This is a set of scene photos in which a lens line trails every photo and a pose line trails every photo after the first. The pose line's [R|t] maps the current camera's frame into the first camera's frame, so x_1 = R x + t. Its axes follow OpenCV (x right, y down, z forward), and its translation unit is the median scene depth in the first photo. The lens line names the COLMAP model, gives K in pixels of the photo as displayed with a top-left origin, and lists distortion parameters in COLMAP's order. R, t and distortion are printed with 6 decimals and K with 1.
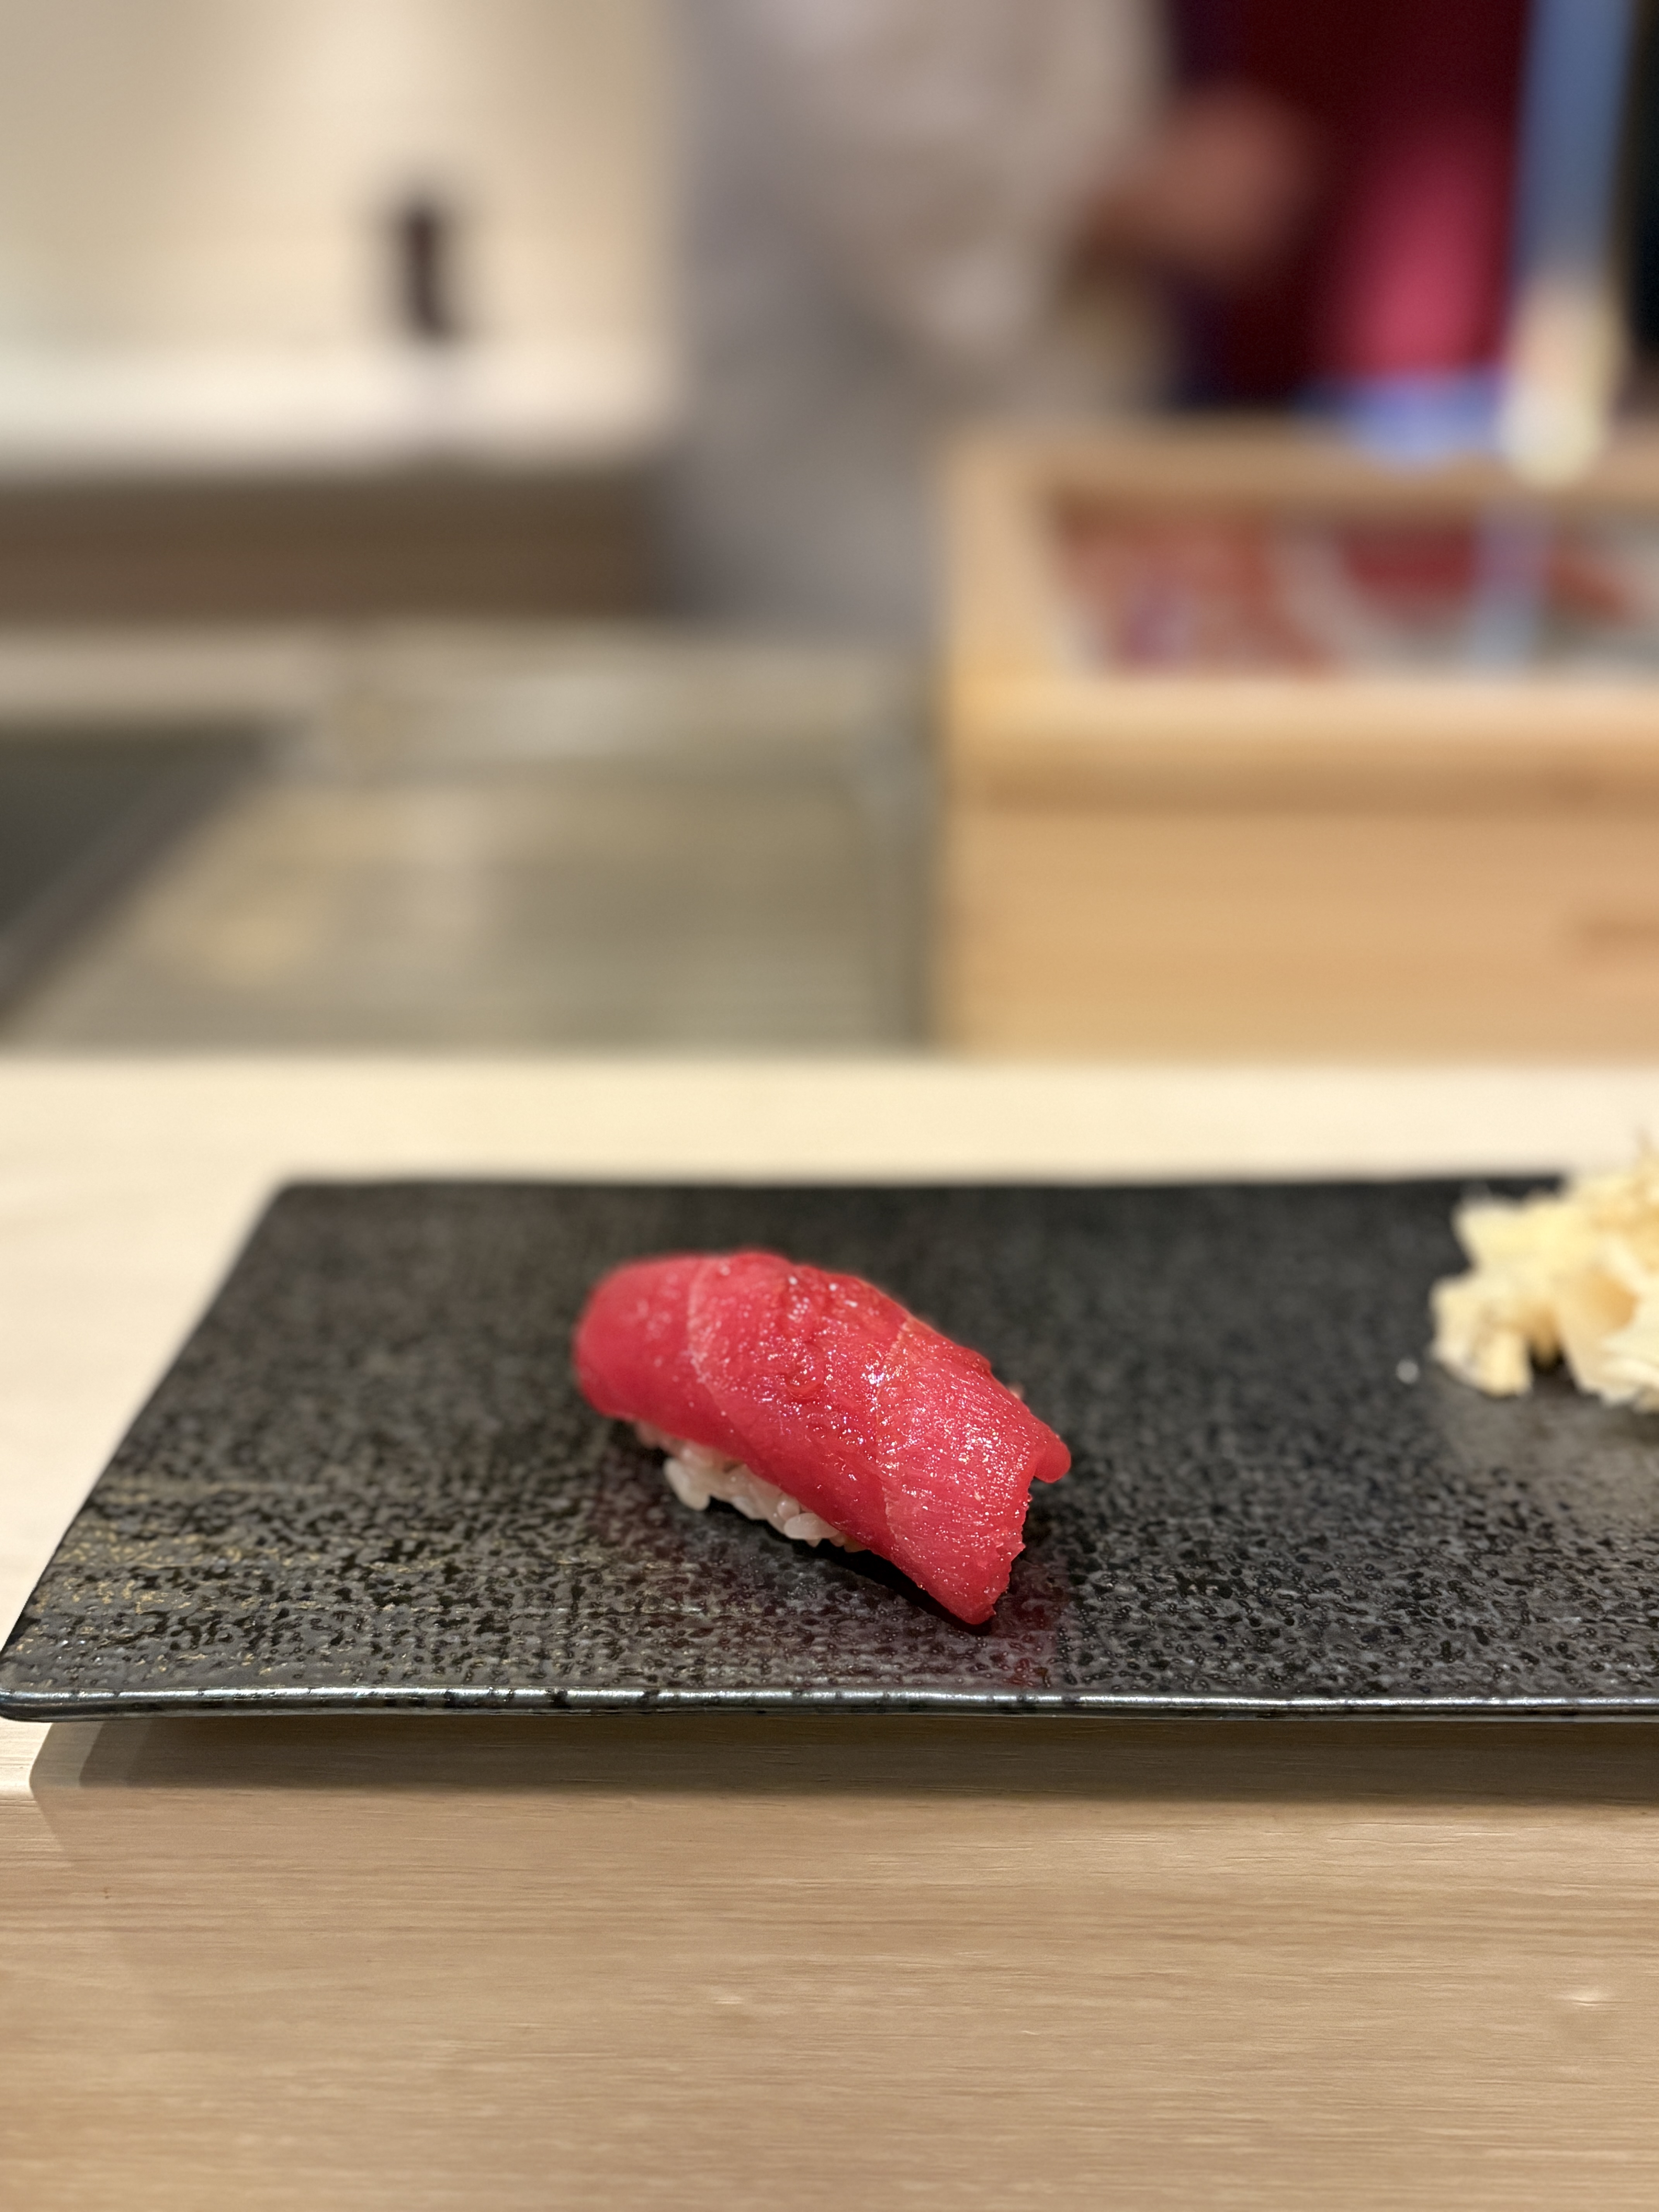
lens RADIAL K [[2120.1, 0, 823.5], [0, 2120.1, 1101.4], [0, 0, 1]] dist [0.007623, 0.000000]
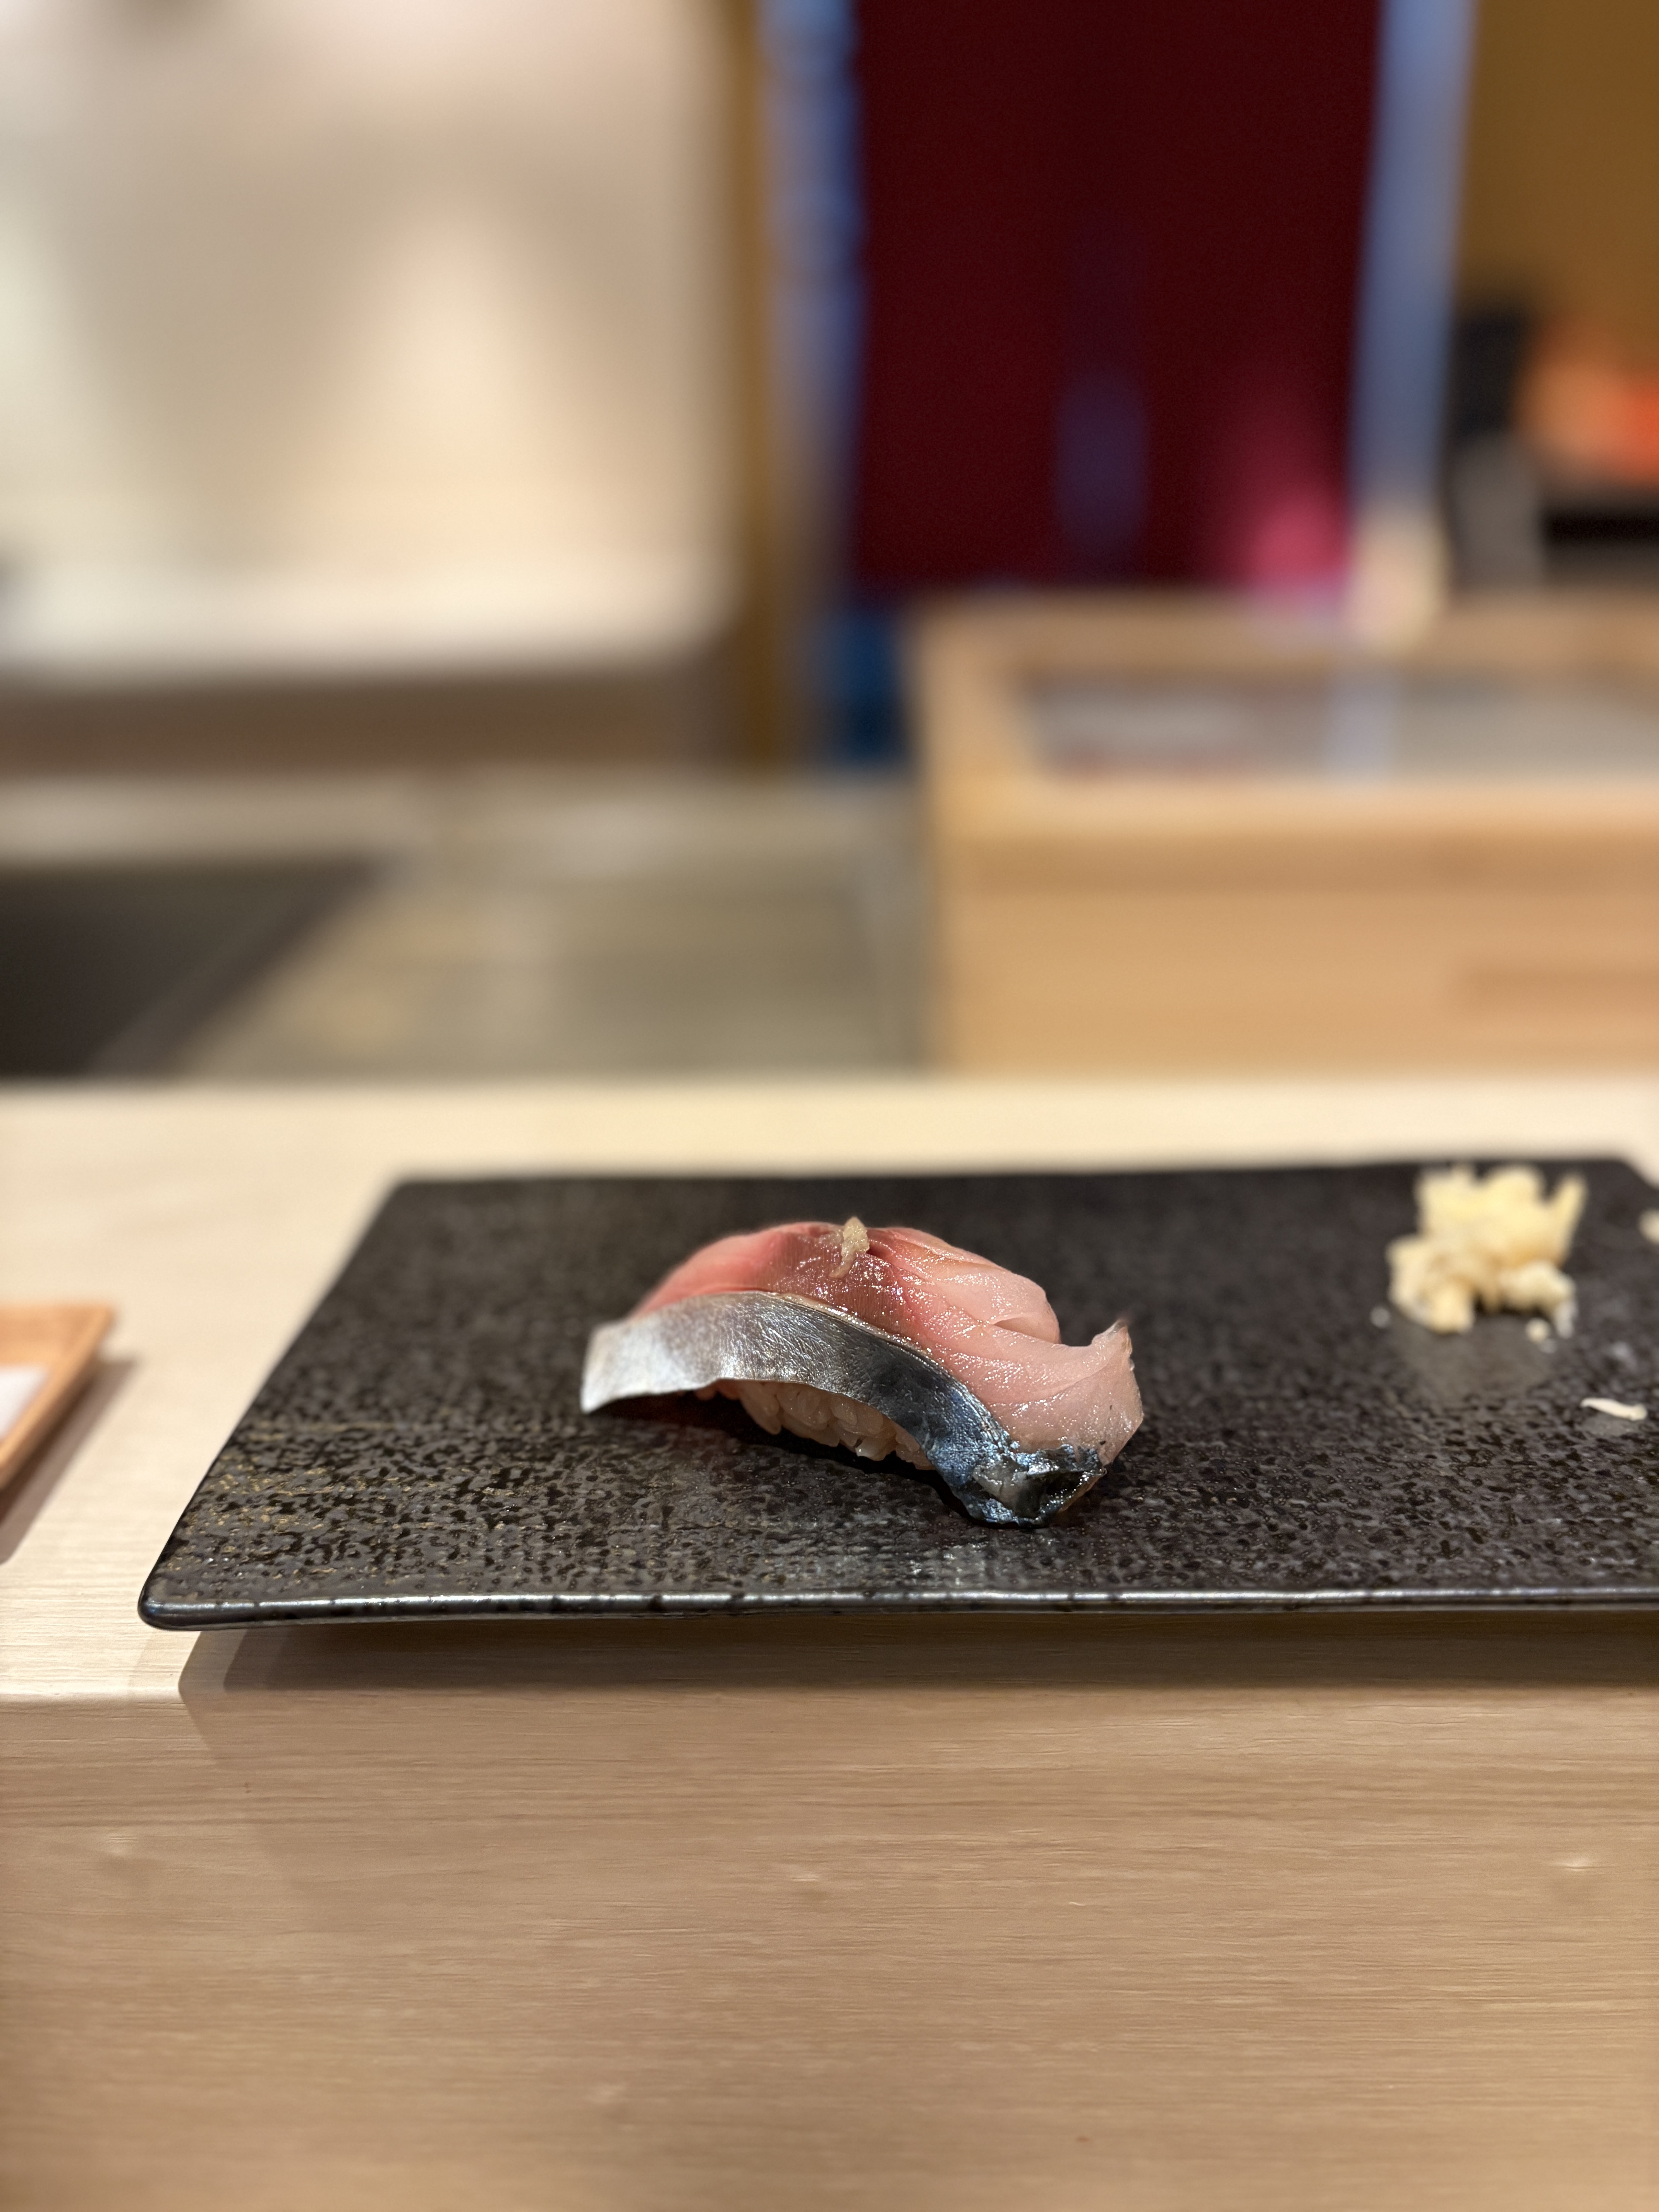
lens RADIAL K [[1685.2, 0, 820.7], [0, 1685.2, 1104.5], [0, 0, 1]] dist [-0.014270, 0.030735]
pose [[0.999901, -0.013907, 0.002059, -0.033202], [0.013982, 0.999001, -0.042450, 0.055245], [-0.001466, 0.042474, 0.999096, 0.100351]]
